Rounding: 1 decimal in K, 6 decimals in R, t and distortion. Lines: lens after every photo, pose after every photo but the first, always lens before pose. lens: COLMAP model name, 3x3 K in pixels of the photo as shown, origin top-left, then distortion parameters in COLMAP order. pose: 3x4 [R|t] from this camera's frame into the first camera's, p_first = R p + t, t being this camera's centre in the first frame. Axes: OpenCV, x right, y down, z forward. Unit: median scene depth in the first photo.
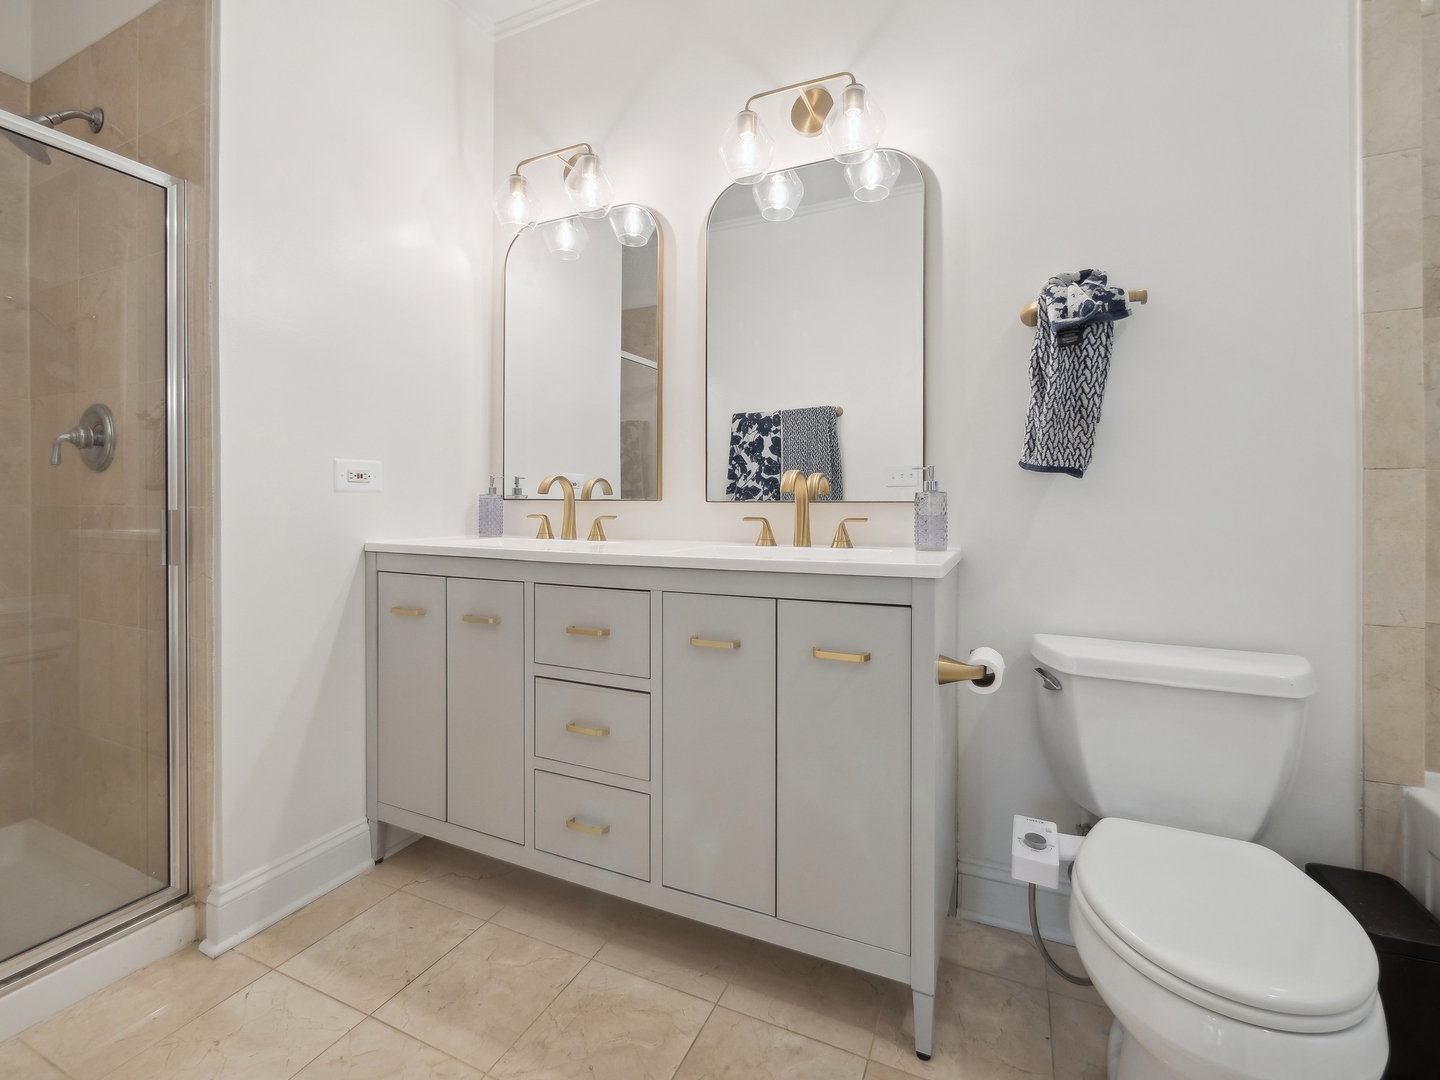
lens RADIAL K [[628.7, 0, 718.0], [0, 628.7, 525.3], [0, 0, 1]] dist [-0.004269, -0.000331]
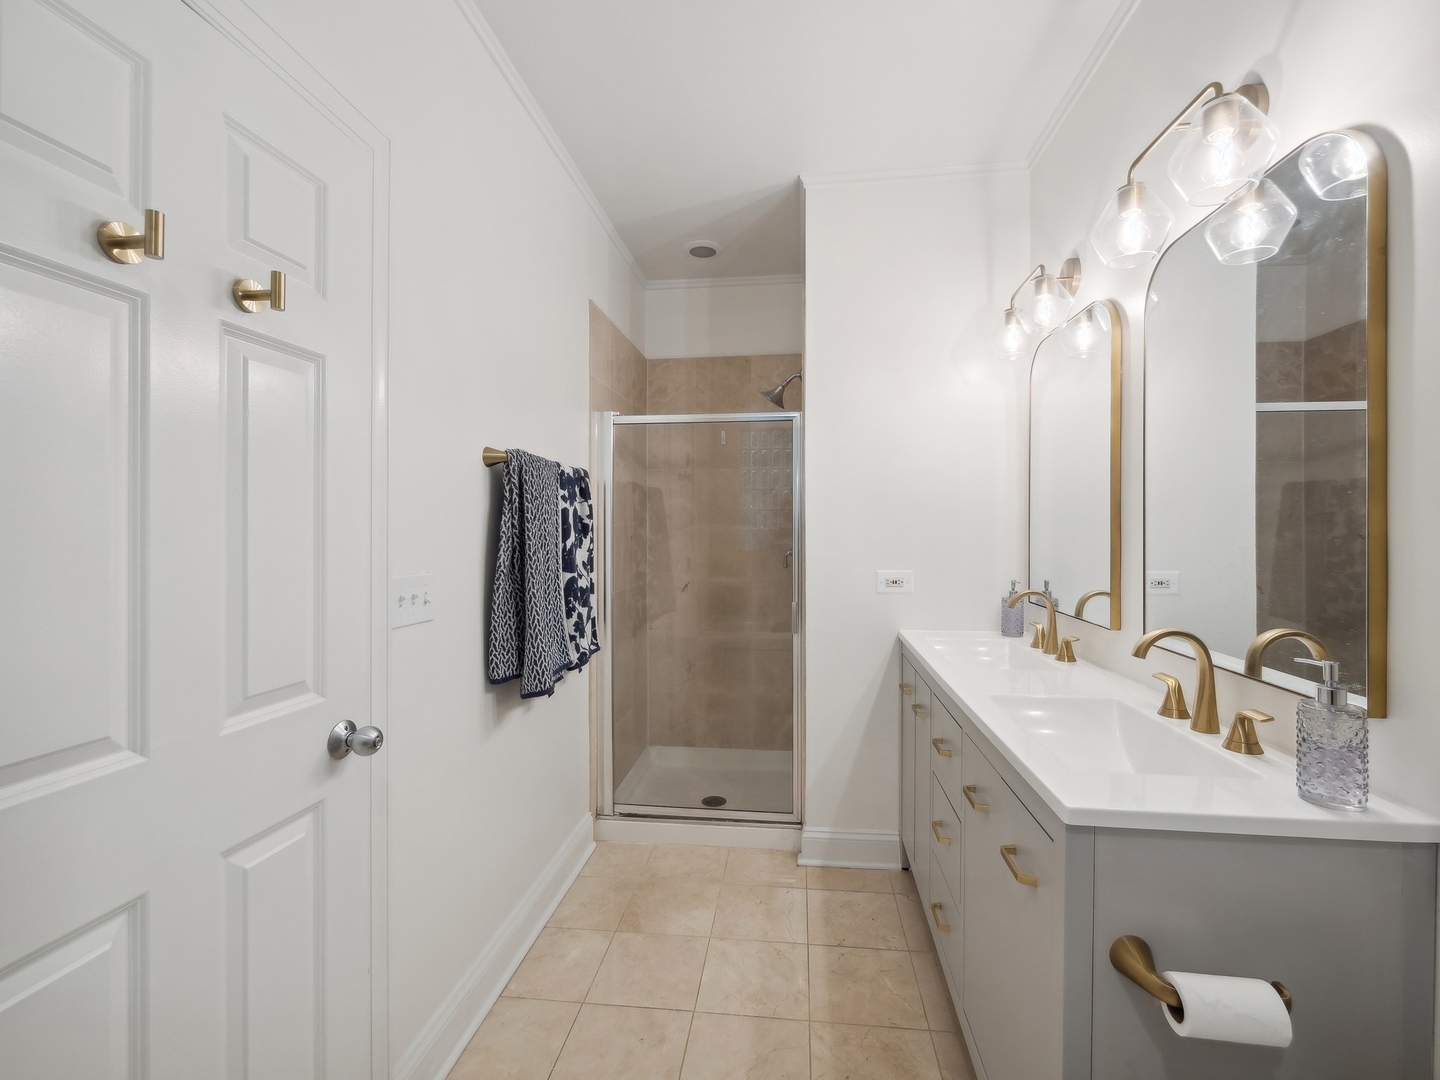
lens RADIAL K [[628.7, 0, 718.0], [0, 628.7, 525.3], [0, 0, 1]] dist [-0.004269, -0.000331]
pose [[0.276813, -0.012636, -0.960841, 0.810663], [-0.004390, 0.999886, -0.014414, -0.224388], [0.960914, 0.008208, 0.276726, 0.291476]]
